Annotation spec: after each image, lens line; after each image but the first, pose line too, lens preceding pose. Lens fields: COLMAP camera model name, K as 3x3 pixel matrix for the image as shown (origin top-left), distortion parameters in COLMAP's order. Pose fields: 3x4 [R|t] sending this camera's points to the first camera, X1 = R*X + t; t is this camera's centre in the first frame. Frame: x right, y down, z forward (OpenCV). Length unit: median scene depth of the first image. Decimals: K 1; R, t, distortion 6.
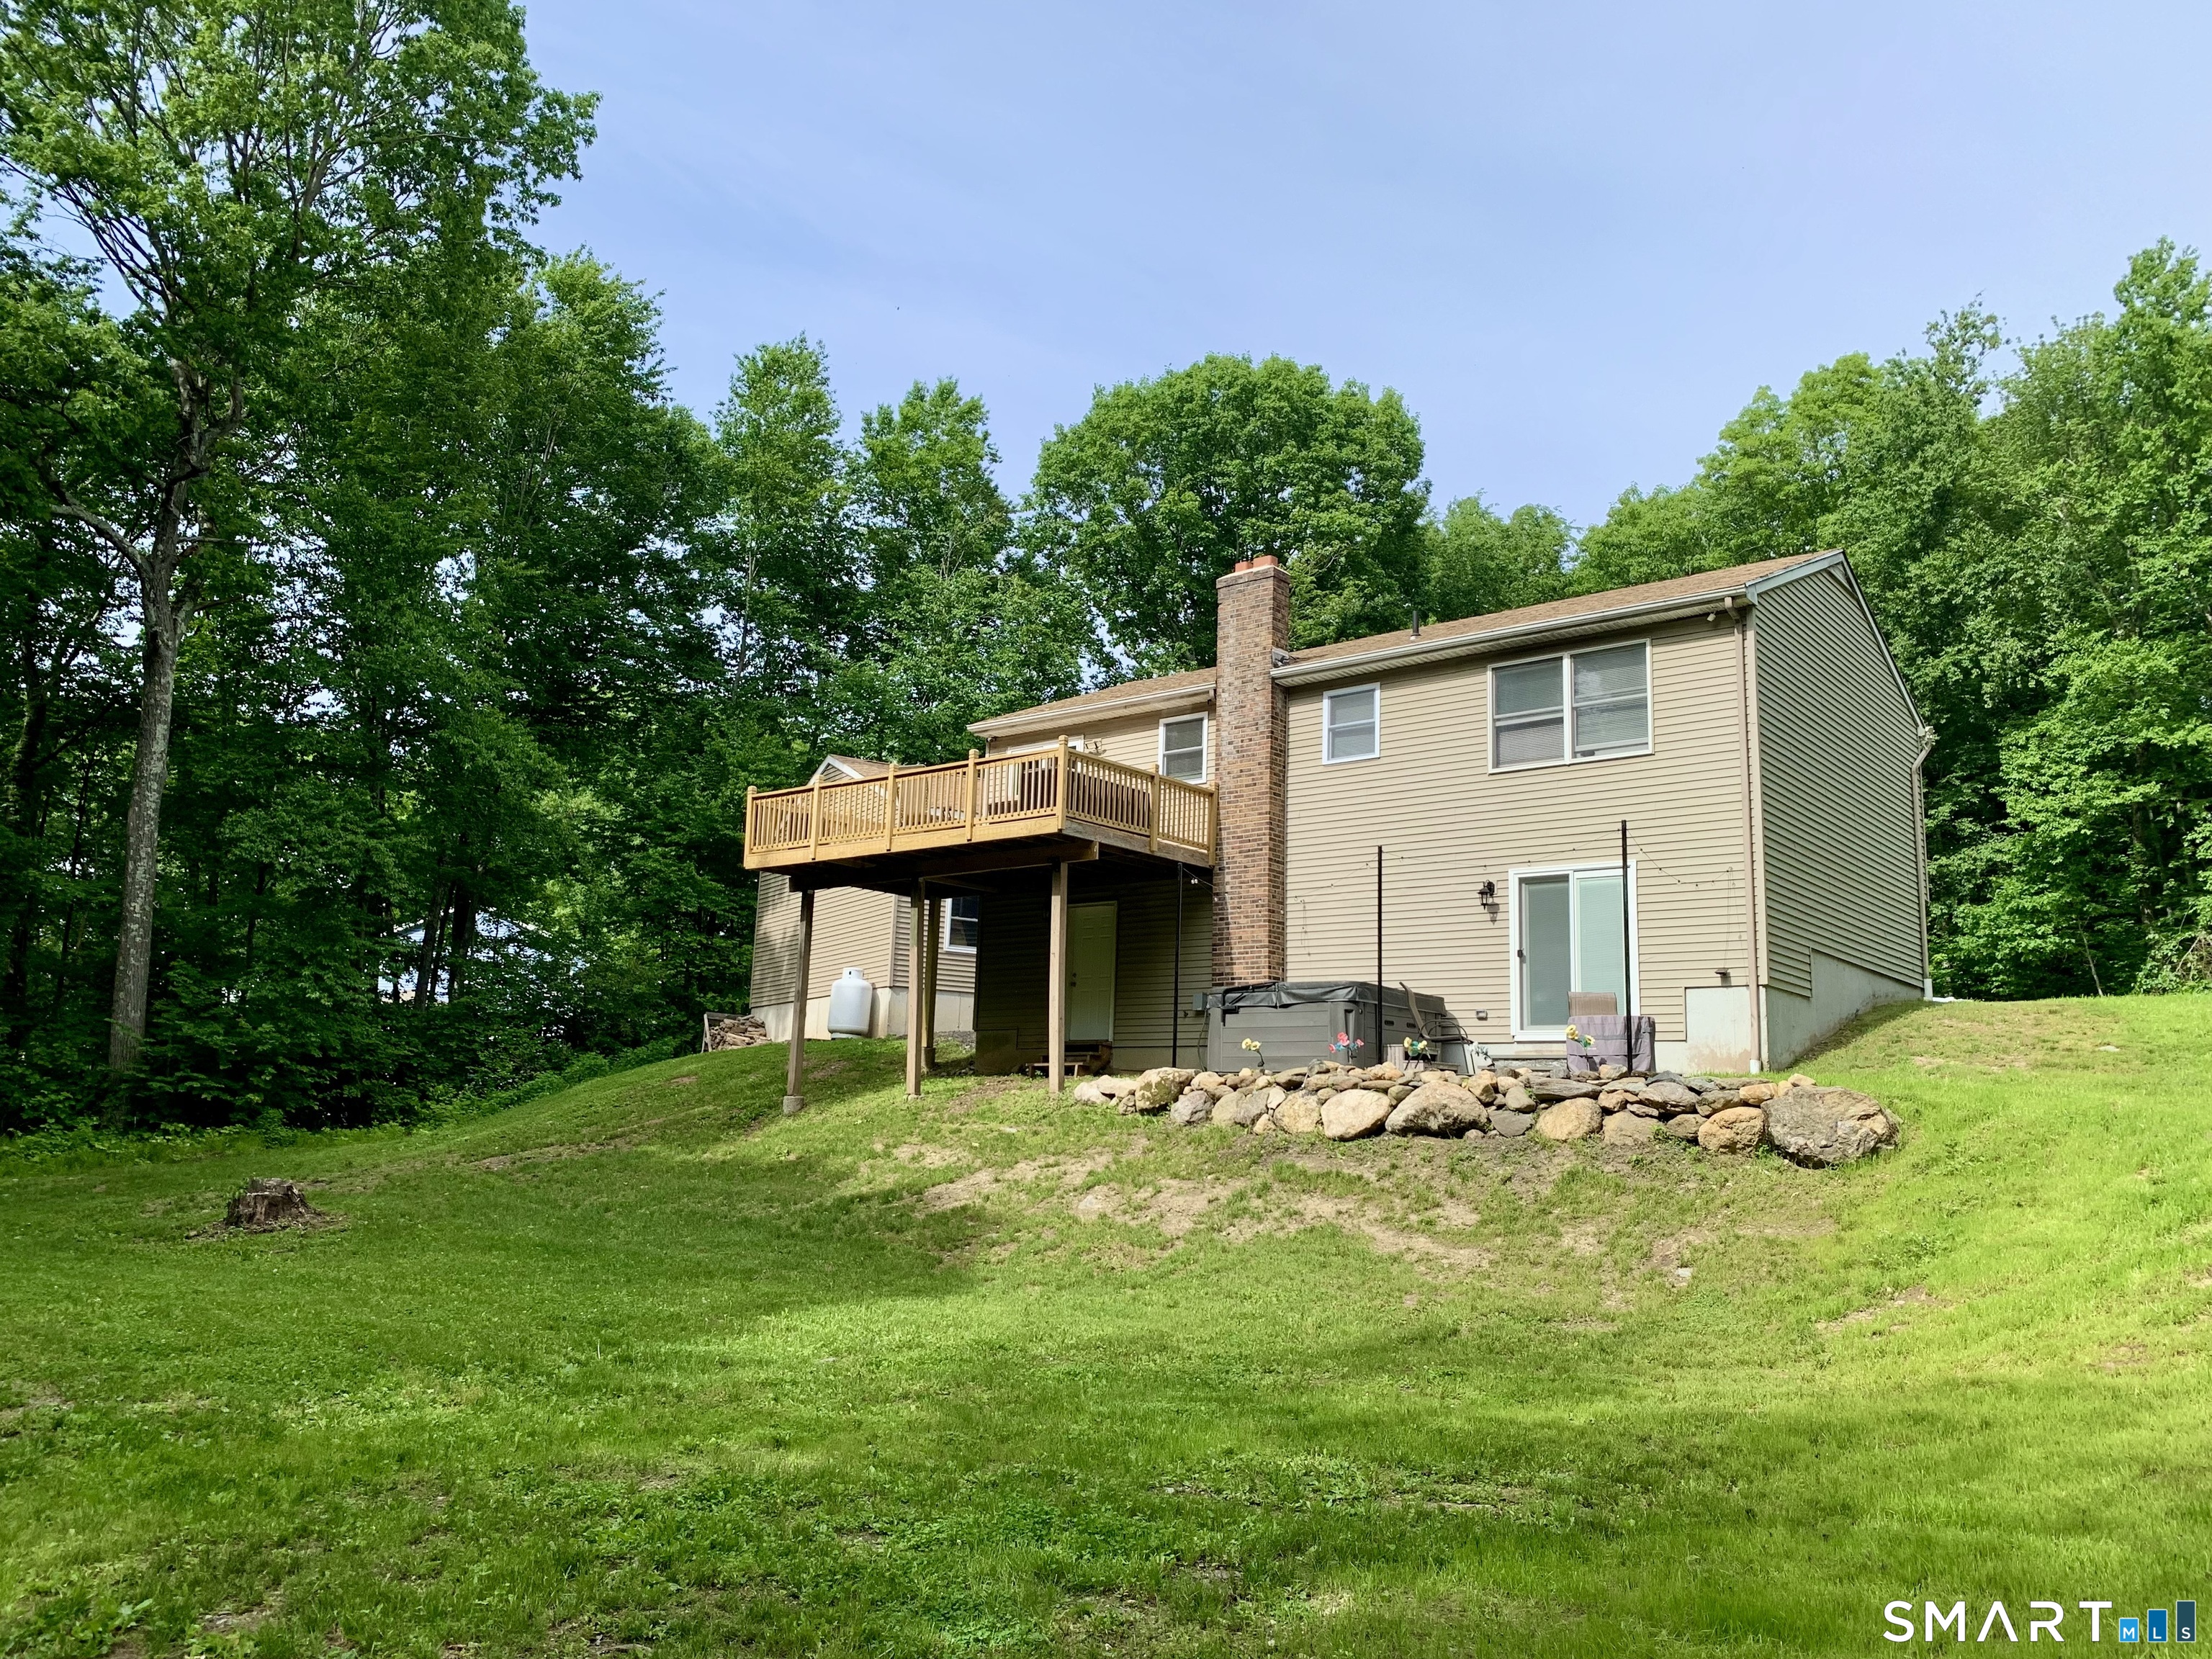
lens RADIAL K [[1696.2, 0, 1106.0], [0, 1696.2, 829.5], [0, 0, 1]] dist [0.000423, -0.004223]
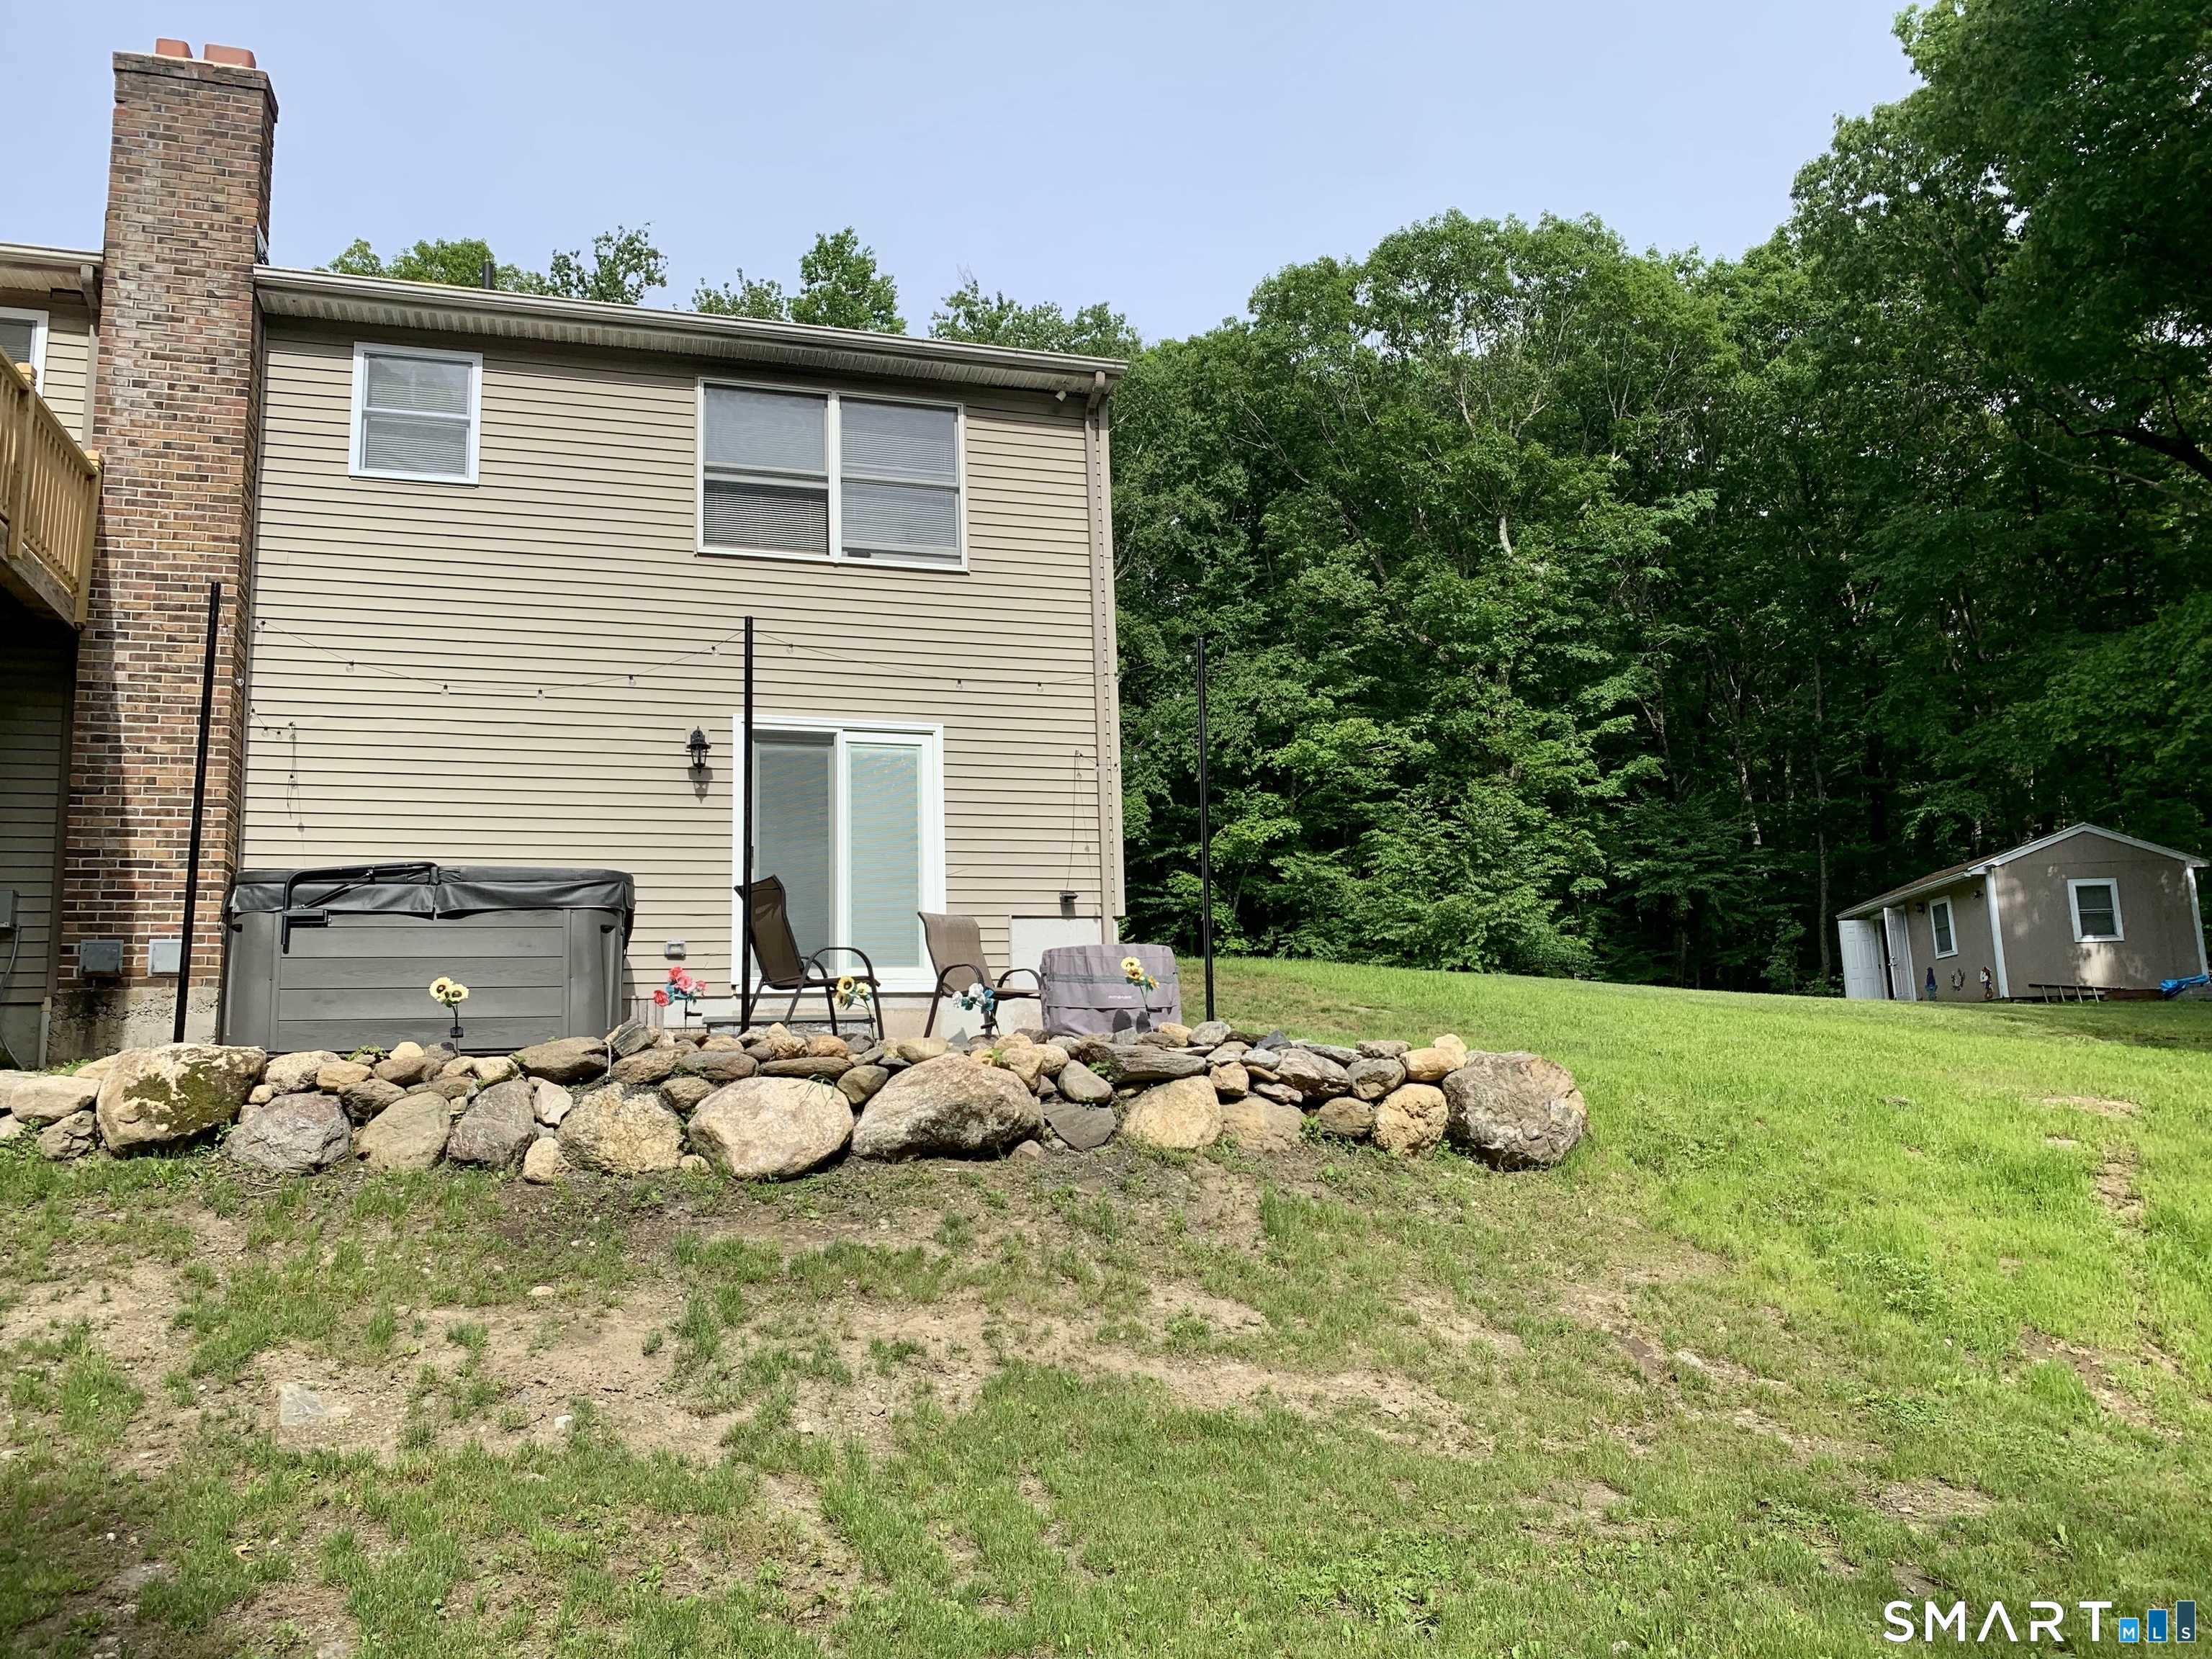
lens RADIAL K [[1708.2, 0, 1106.0], [0, 1708.2, 829.5], [0, 0, 1]] dist [0.113751, -0.122886]
pose [[0.568930, 0.095239, 0.816853, -0.205188], [-0.098892, 0.993987, -0.047014, 0.088670], [-0.816419, -0.054032, 0.574927, 0.588004]]
